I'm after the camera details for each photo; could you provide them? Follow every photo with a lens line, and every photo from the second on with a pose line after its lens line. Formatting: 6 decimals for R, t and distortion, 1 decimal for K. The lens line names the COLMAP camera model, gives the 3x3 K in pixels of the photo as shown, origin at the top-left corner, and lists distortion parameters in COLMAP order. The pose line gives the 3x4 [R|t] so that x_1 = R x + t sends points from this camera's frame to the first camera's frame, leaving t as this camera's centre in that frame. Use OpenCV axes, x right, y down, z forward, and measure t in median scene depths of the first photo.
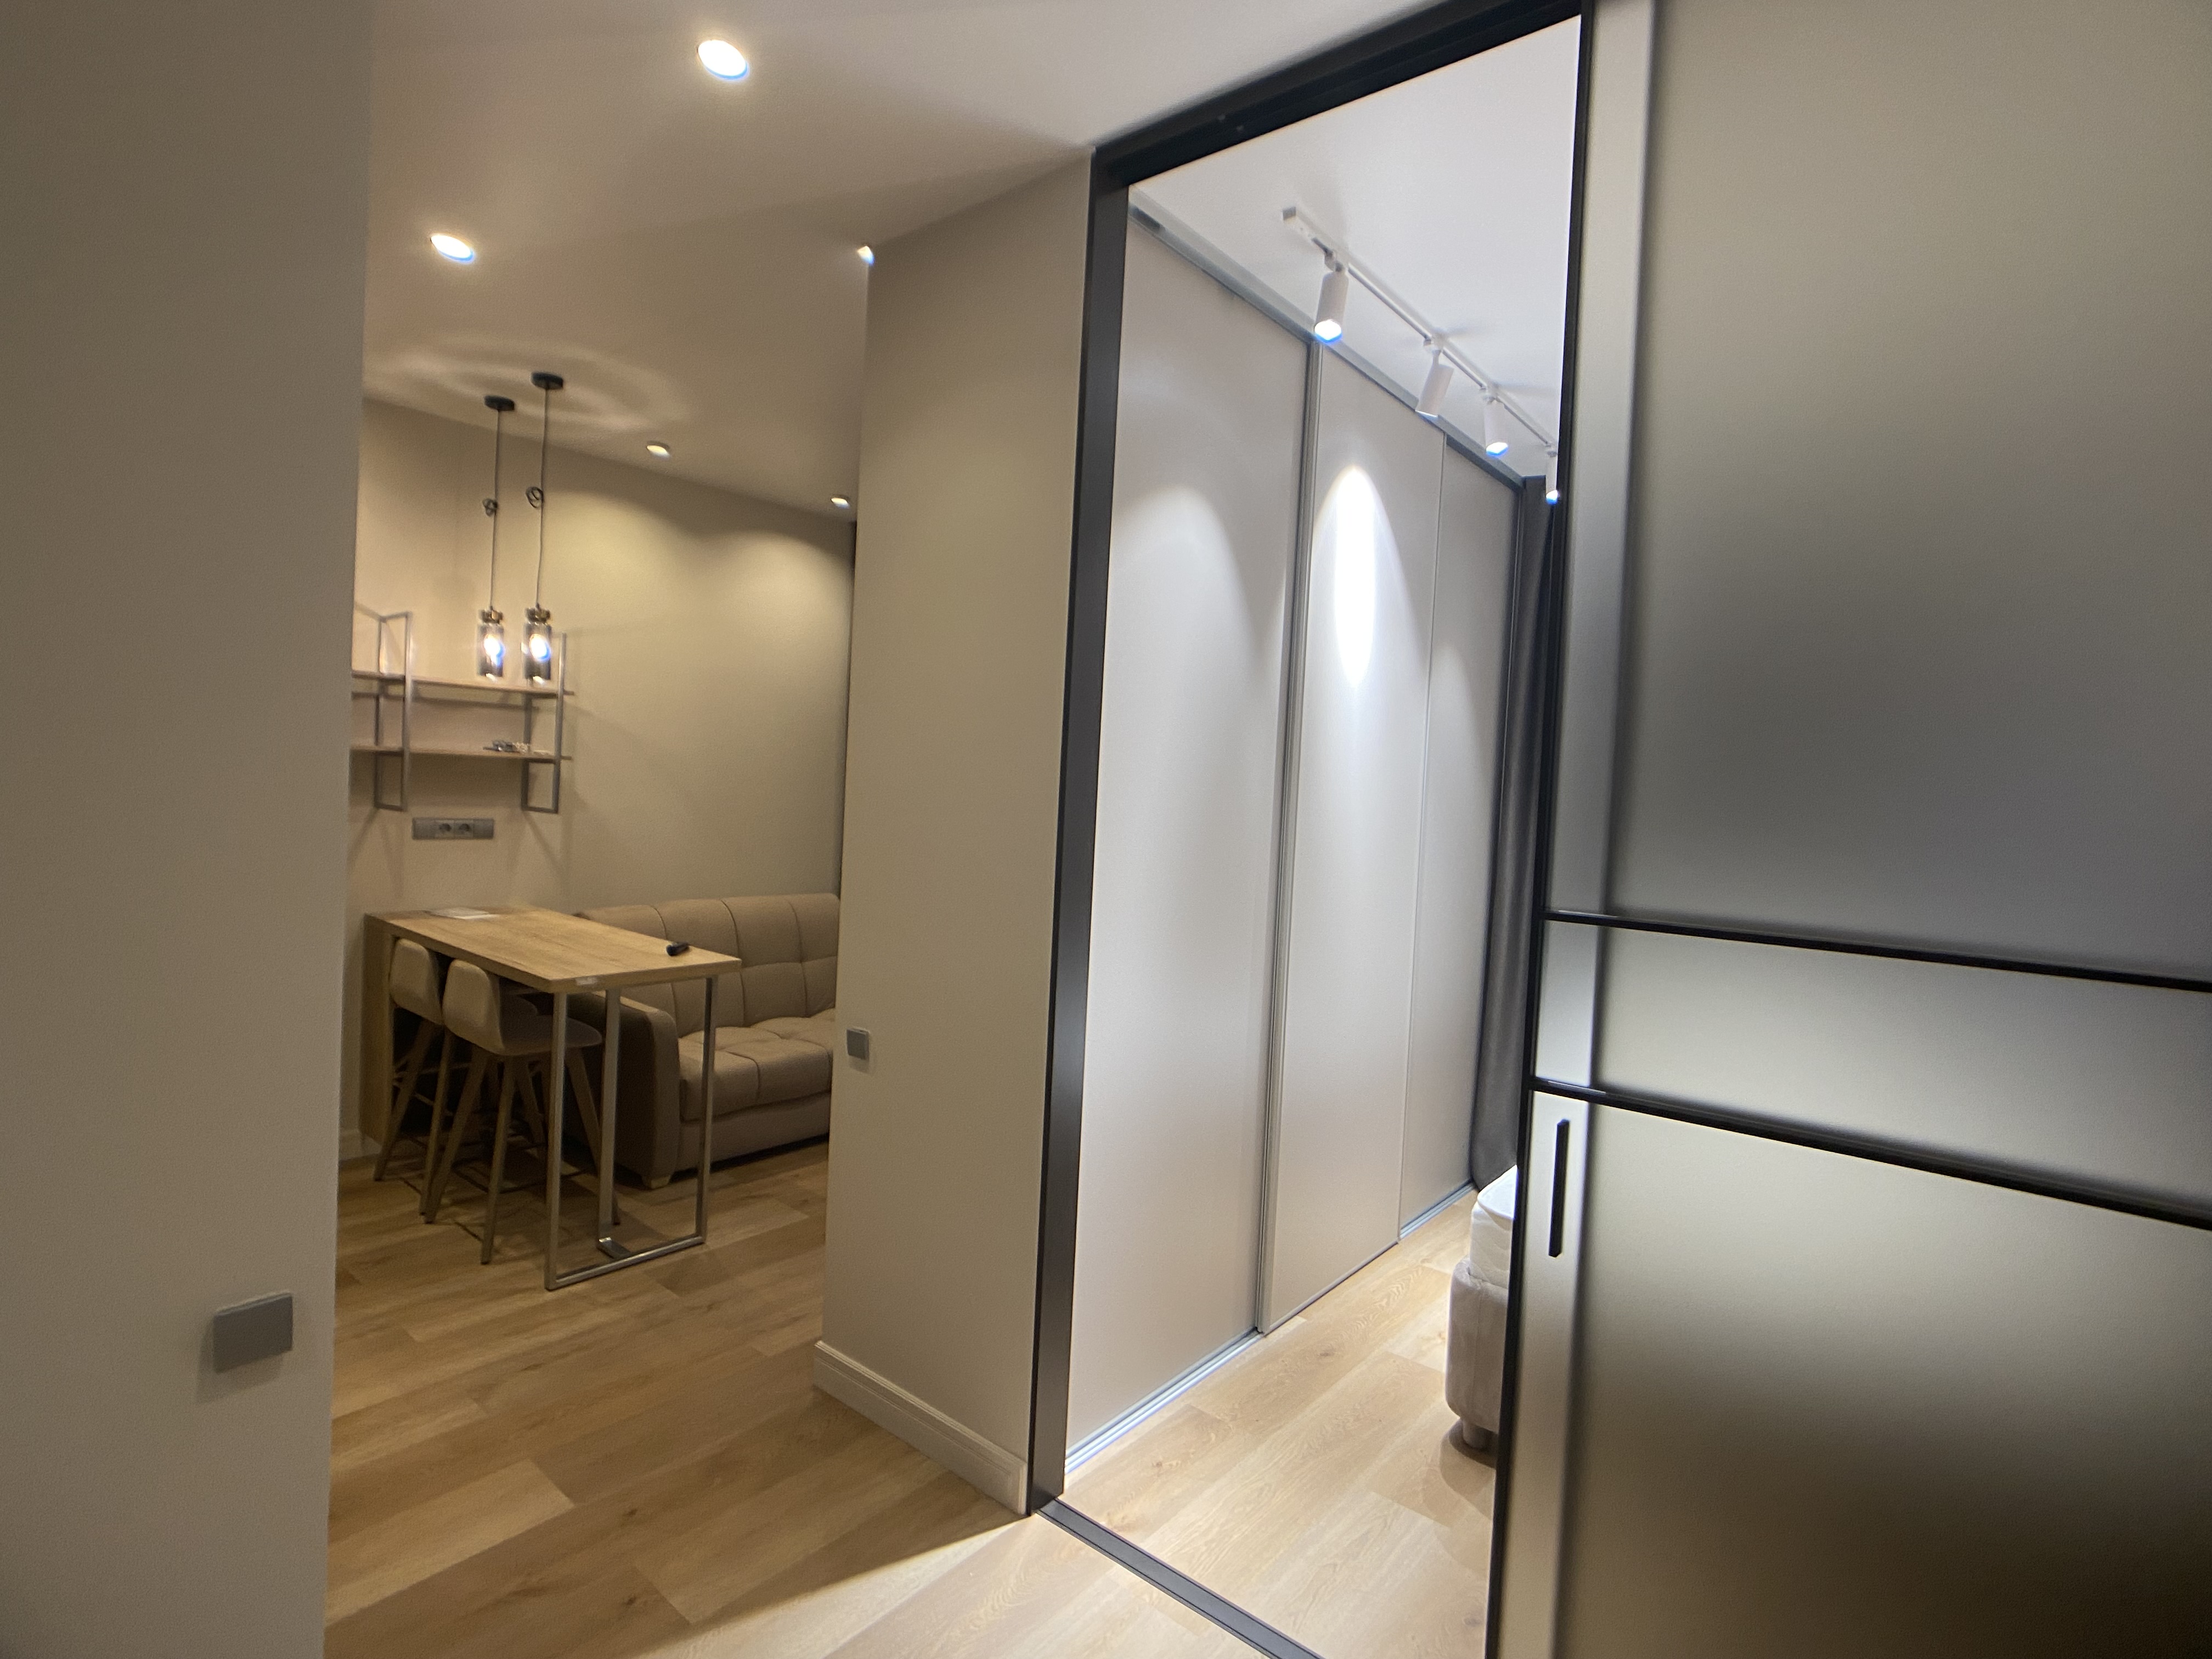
lens RADIAL K [[1095.2, 0, 1110.3], [0, 1095.2, 799.4], [0, 0, 1]] dist [-0.001888, -0.000117]
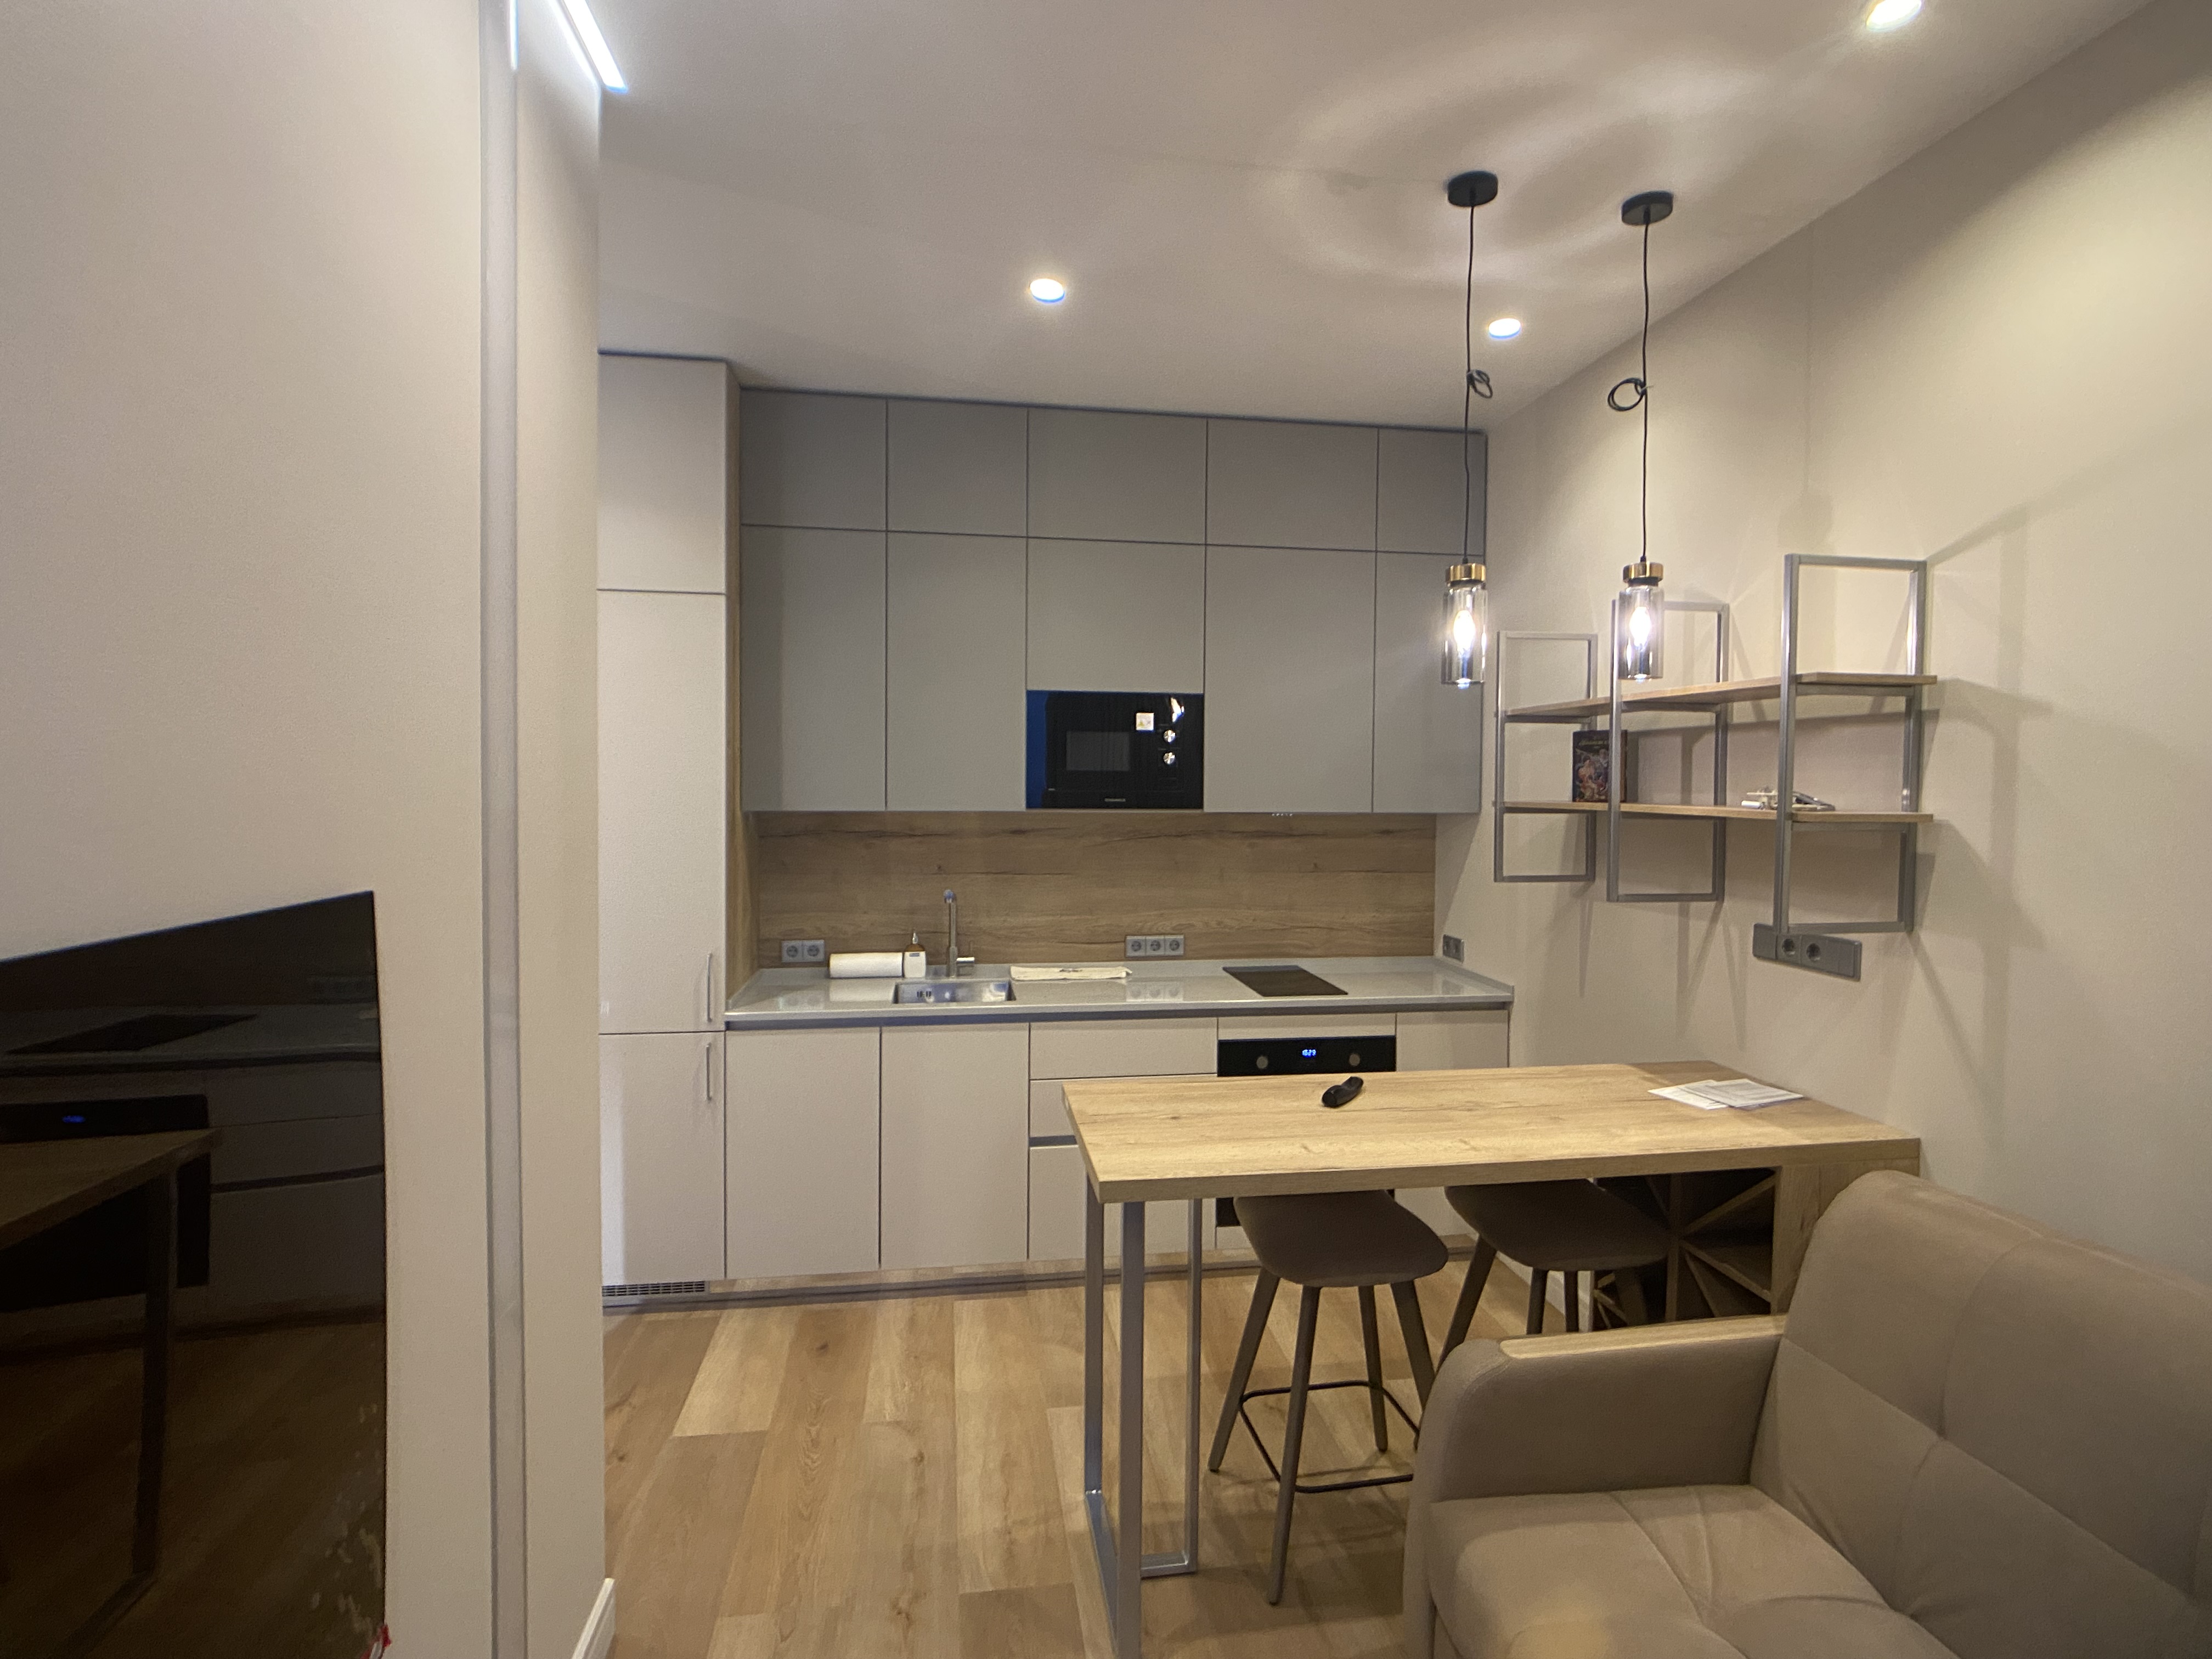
lens RADIAL K [[1095.2, 0, 1110.3], [0, 1095.2, 799.4], [0, 0, 1]] dist [-0.001888, -0.000117]
pose [[-0.669466, -0.042205, -0.741643, 0.049586], [-0.053260, 0.998542, -0.008749, -0.025937], [0.740931, 0.033643, -0.670738, 1.121959]]
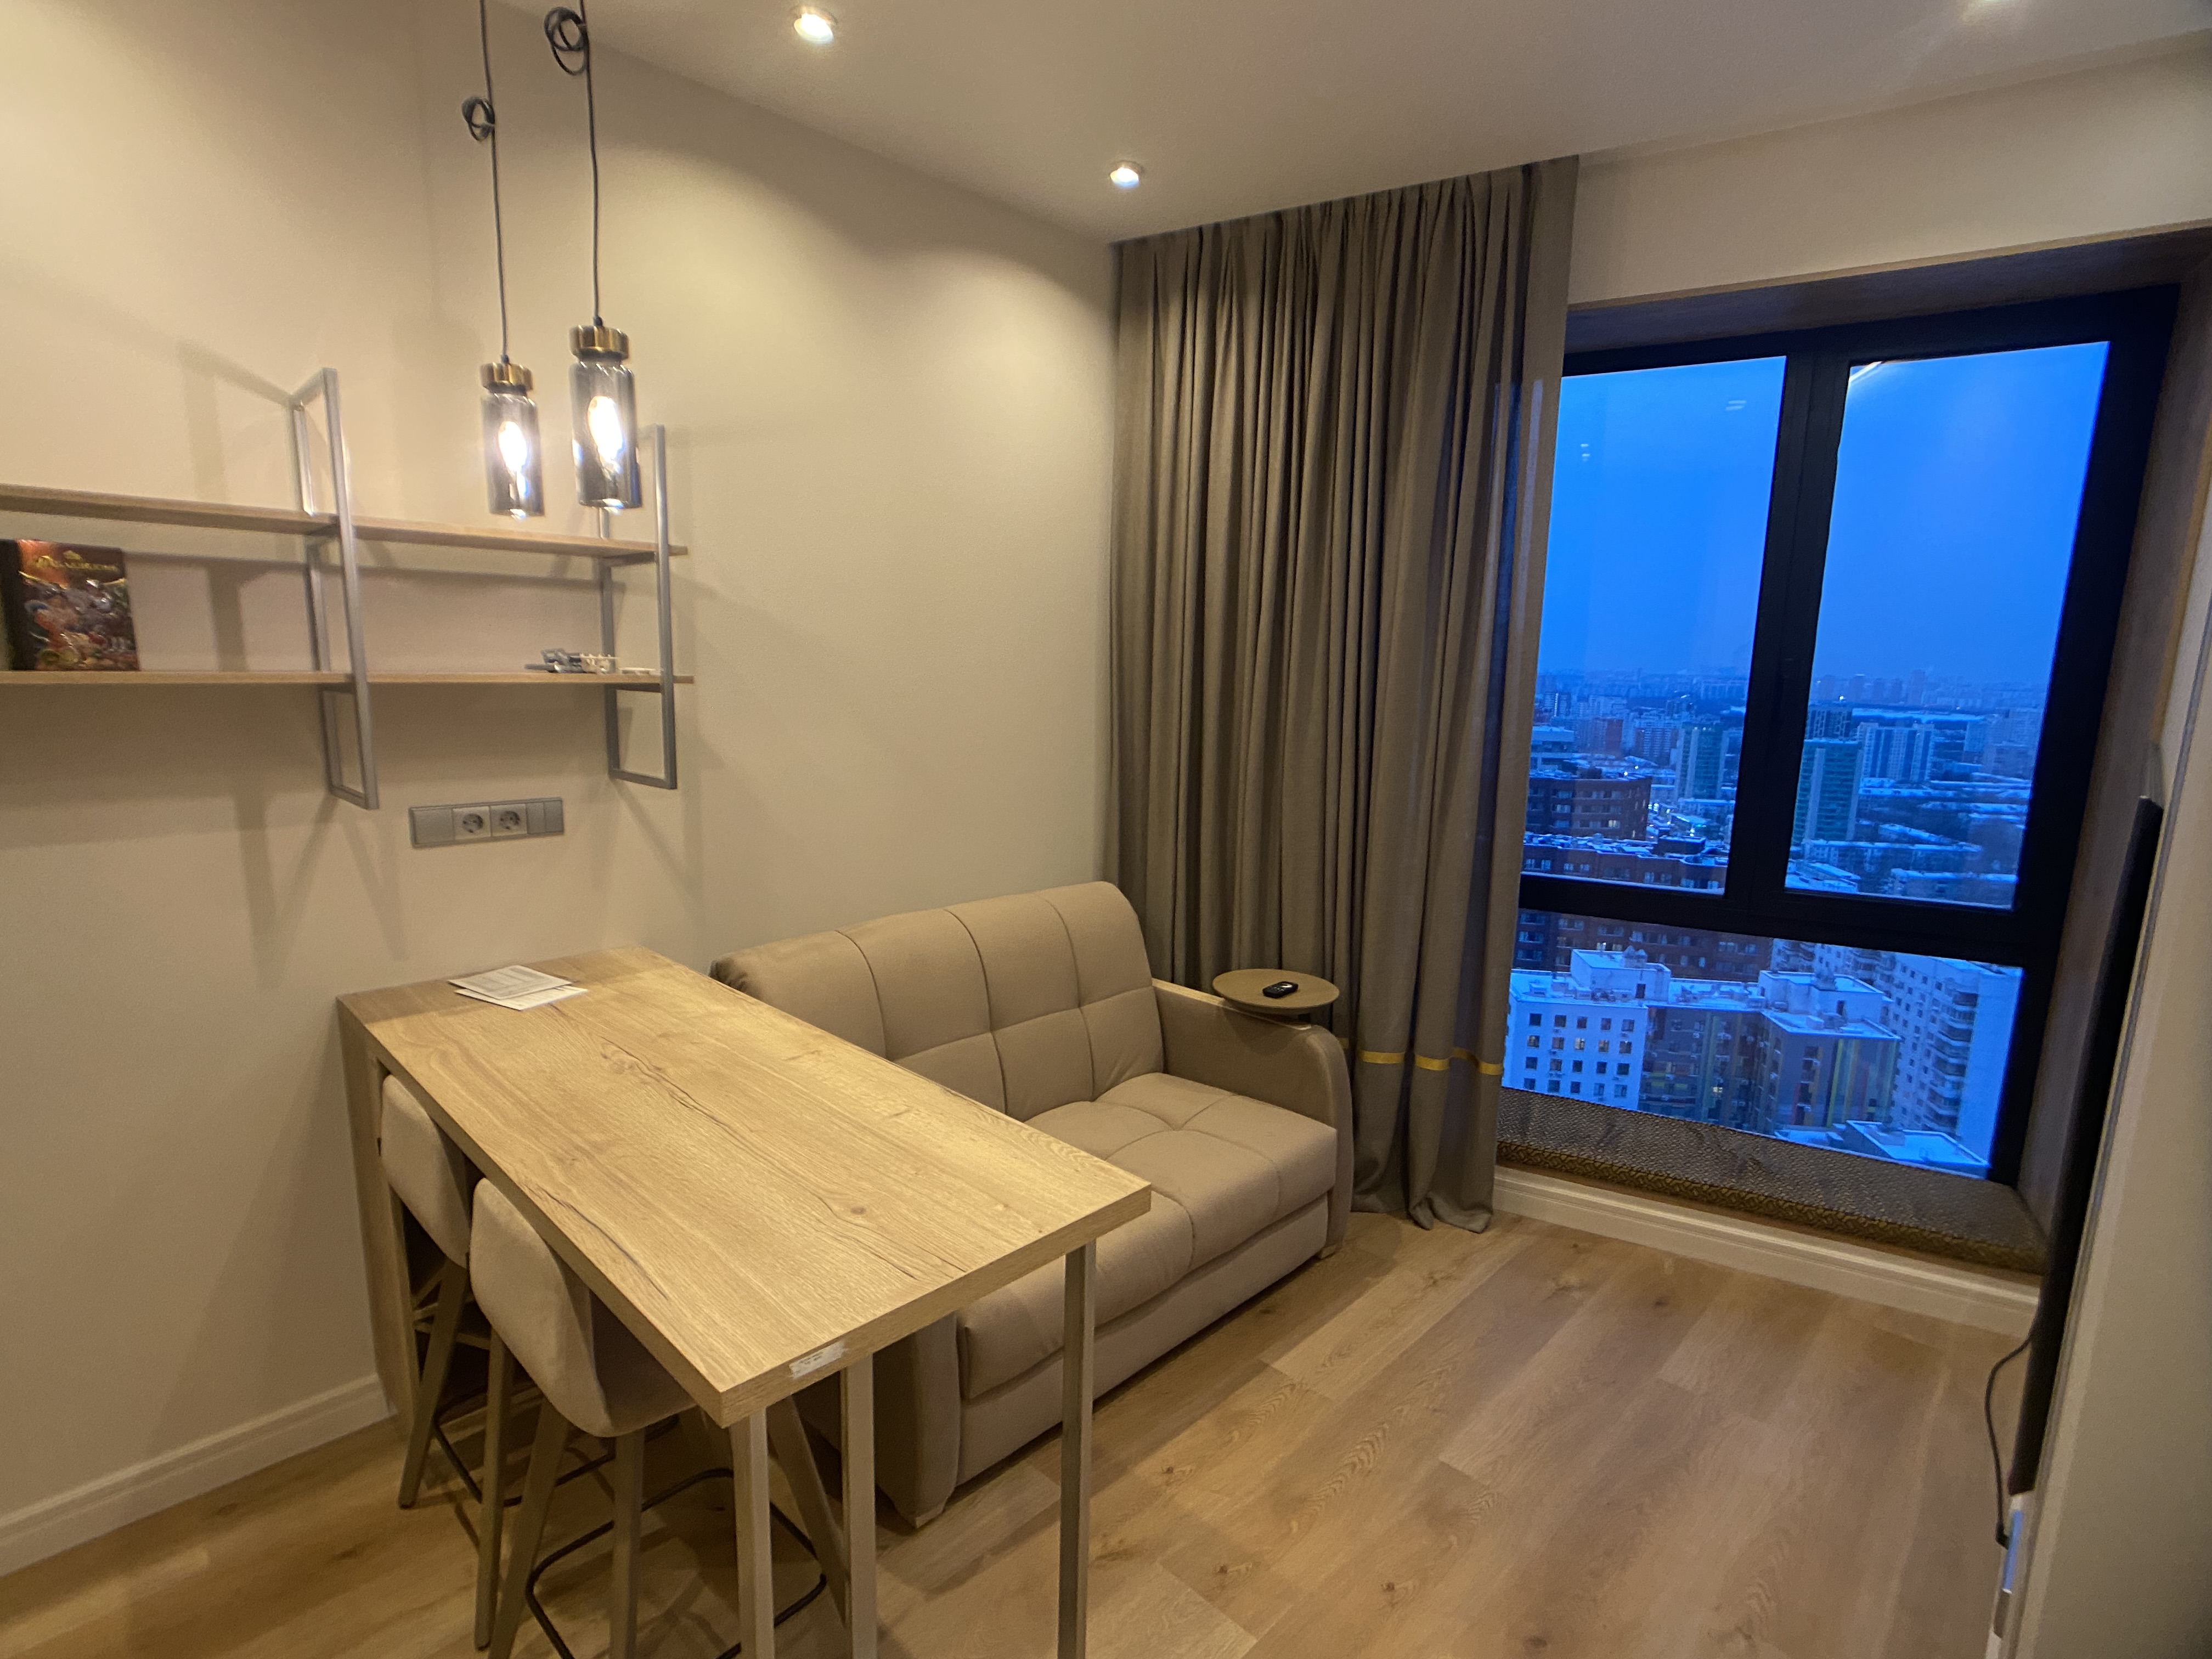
lens RADIAL K [[1108.7, 0, 1106.0], [0, 1108.7, 829.5], [0, 0, 1]] dist [-0.003202, -0.000119]
pose [[0.996023, -0.017145, -0.087426, -0.261669], [0.028616, 0.990877, 0.131696, -0.032079], [0.084371, -0.133674, 0.987427, 0.506760]]
